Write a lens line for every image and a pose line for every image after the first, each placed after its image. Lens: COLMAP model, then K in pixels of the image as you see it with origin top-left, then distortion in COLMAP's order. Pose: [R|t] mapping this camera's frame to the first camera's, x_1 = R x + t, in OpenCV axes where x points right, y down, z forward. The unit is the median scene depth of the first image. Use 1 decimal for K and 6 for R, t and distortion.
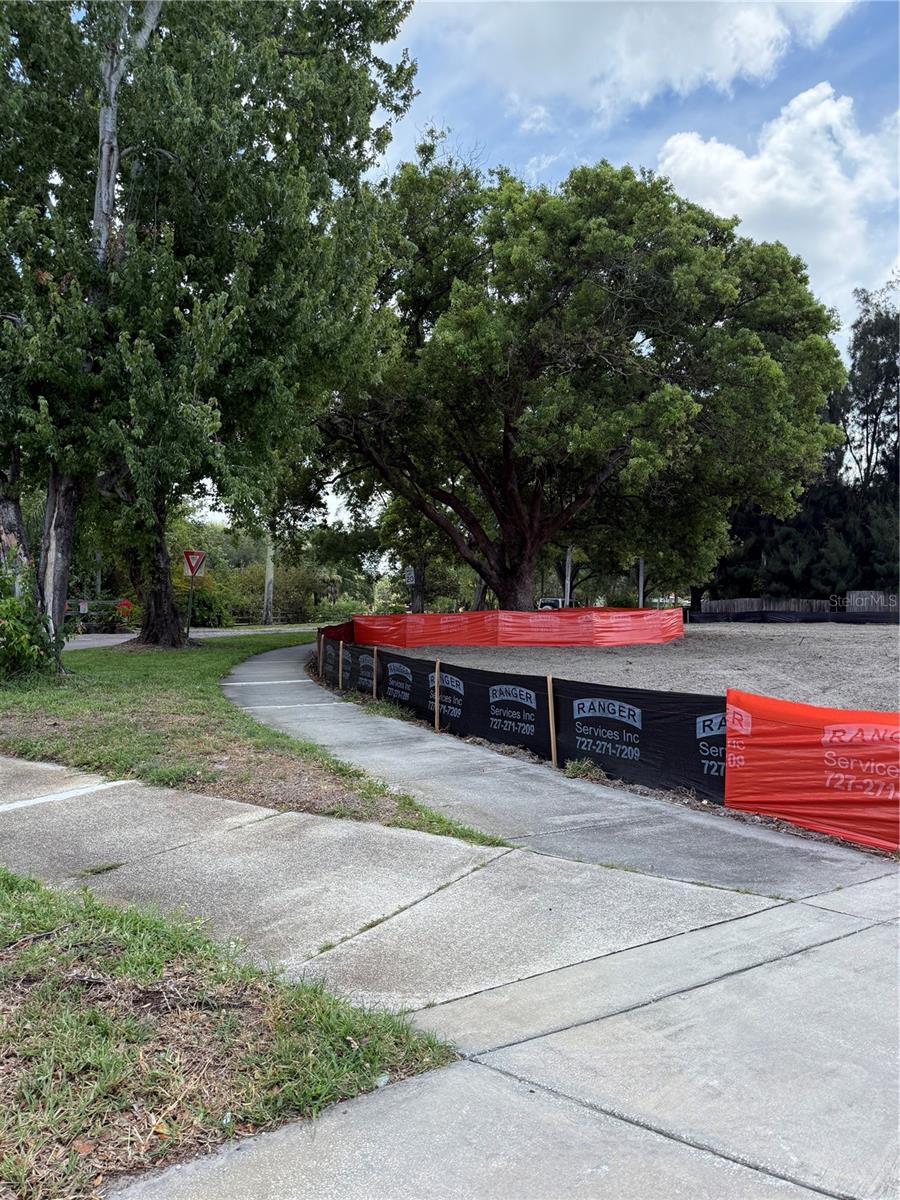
lens RADIAL K [[838.3, 0, 452.5], [0, 838.3, 603.4], [0, 0, 1]] dist [0.031474, -0.045340]
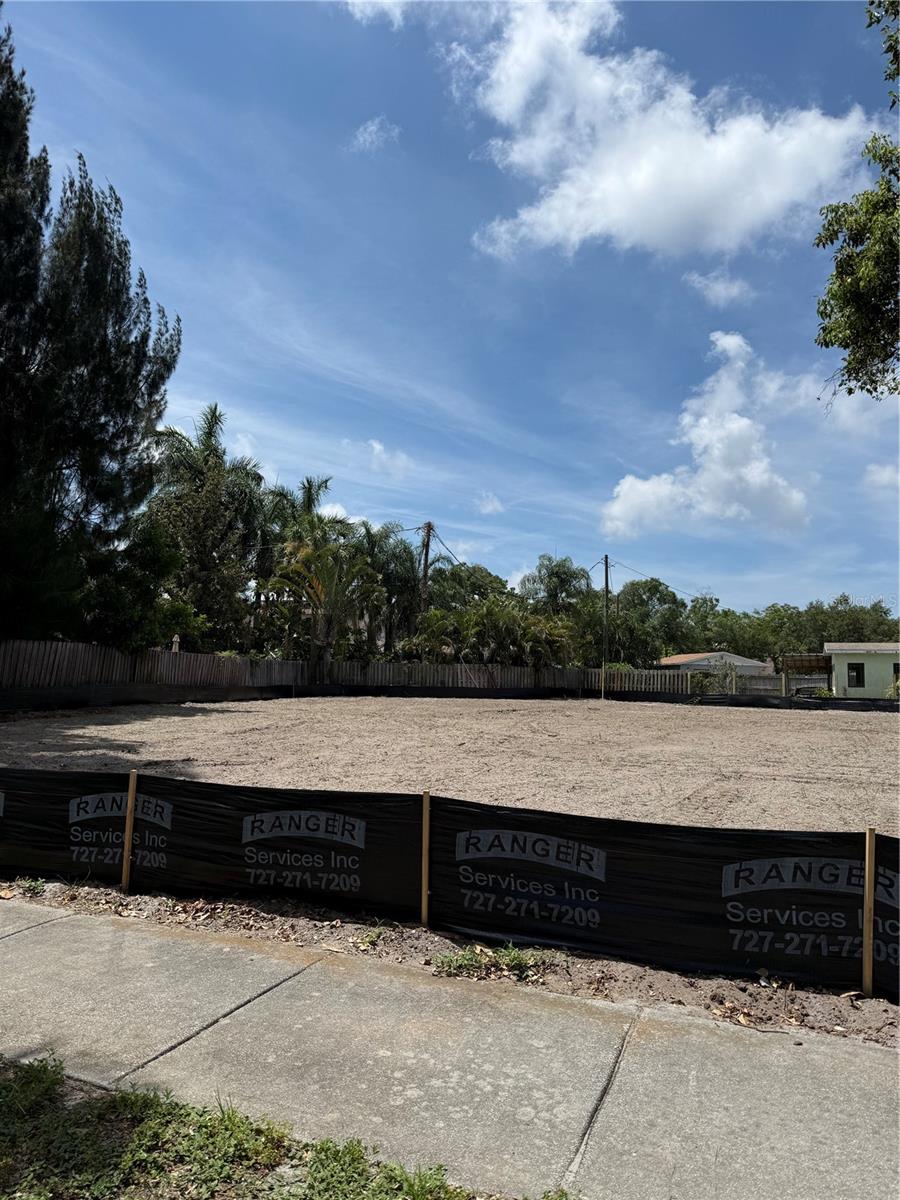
lens RADIAL K [[838.3, 0, 448.2], [0, 838.3, 599.4], [0, 0, 1]] dist [0.031474, -0.045340]
pose [[0.759342, 0.167271, 0.628825, -0.083506], [-0.105553, 0.985259, -0.134623, 0.007727], [-0.642074, 0.035851, 0.765804, 0.139935]]
